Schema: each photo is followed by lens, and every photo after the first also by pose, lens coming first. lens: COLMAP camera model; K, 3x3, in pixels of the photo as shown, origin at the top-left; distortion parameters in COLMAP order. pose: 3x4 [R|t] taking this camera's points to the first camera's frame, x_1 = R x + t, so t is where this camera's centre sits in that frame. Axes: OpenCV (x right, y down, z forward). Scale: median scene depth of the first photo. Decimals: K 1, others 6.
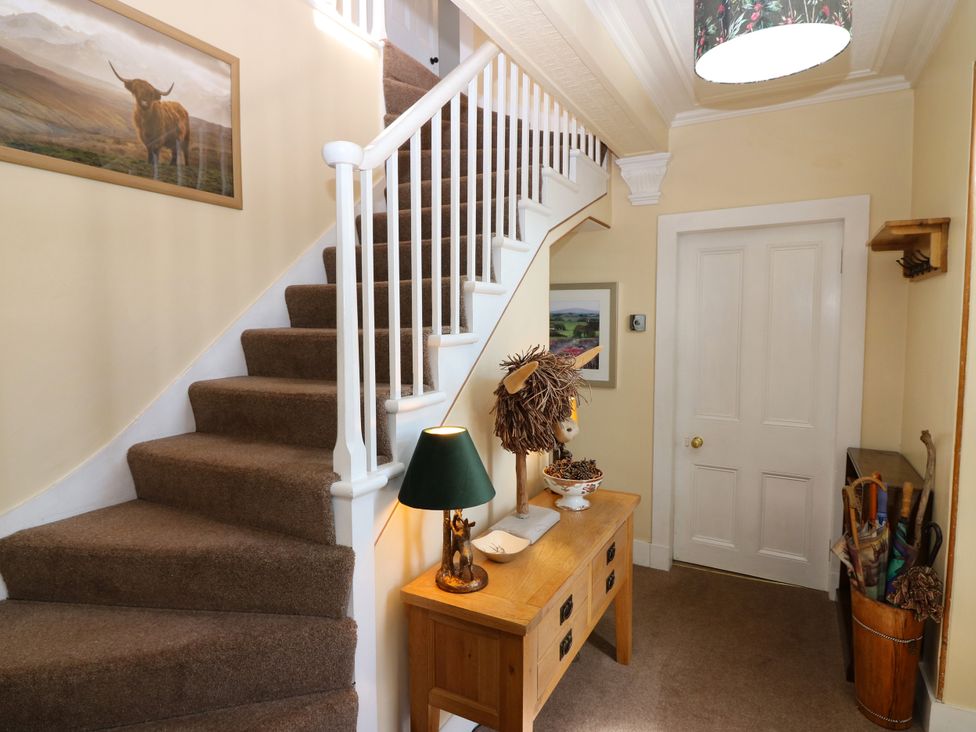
lens RADIAL K [[579.1, 0, 496.9], [0, 579.1, 356.5], [0, 0, 1]] dist [0.002900, -0.013610]
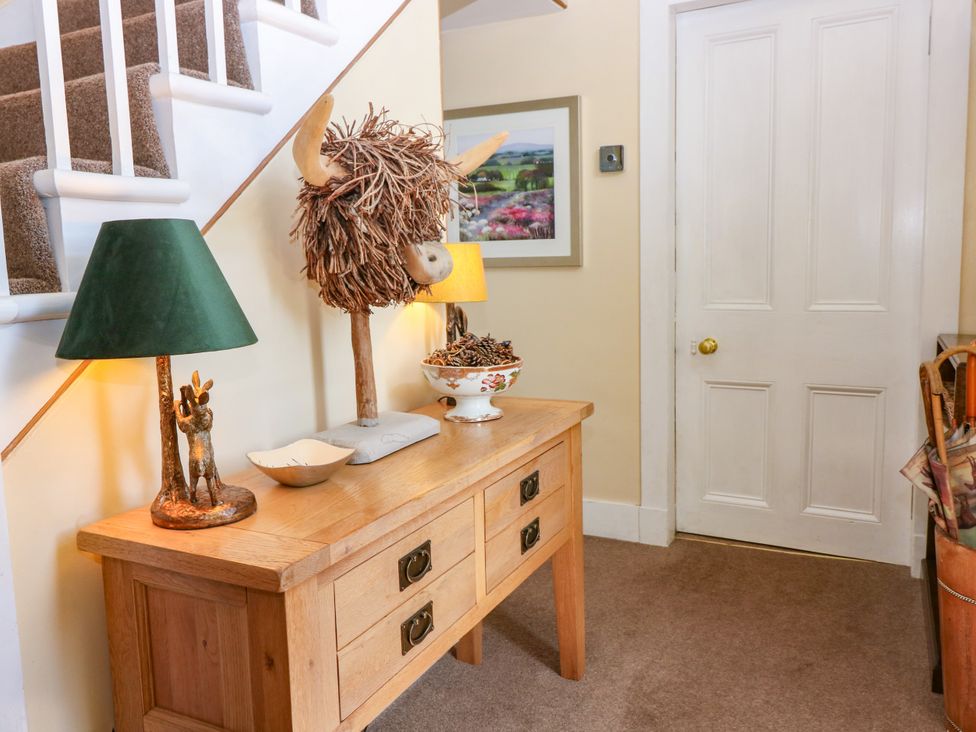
lens RADIAL K [[798.6, 0, 504.8], [0, 798.6, 344.3], [0, 0, 1]] dist [0.010045, 0.001417]
pose [[0.999283, -0.026244, 0.027296, 0.141217], [0.024951, 0.998599, 0.046662, 0.143978], [-0.028482, -0.045947, 0.998538, 0.182840]]
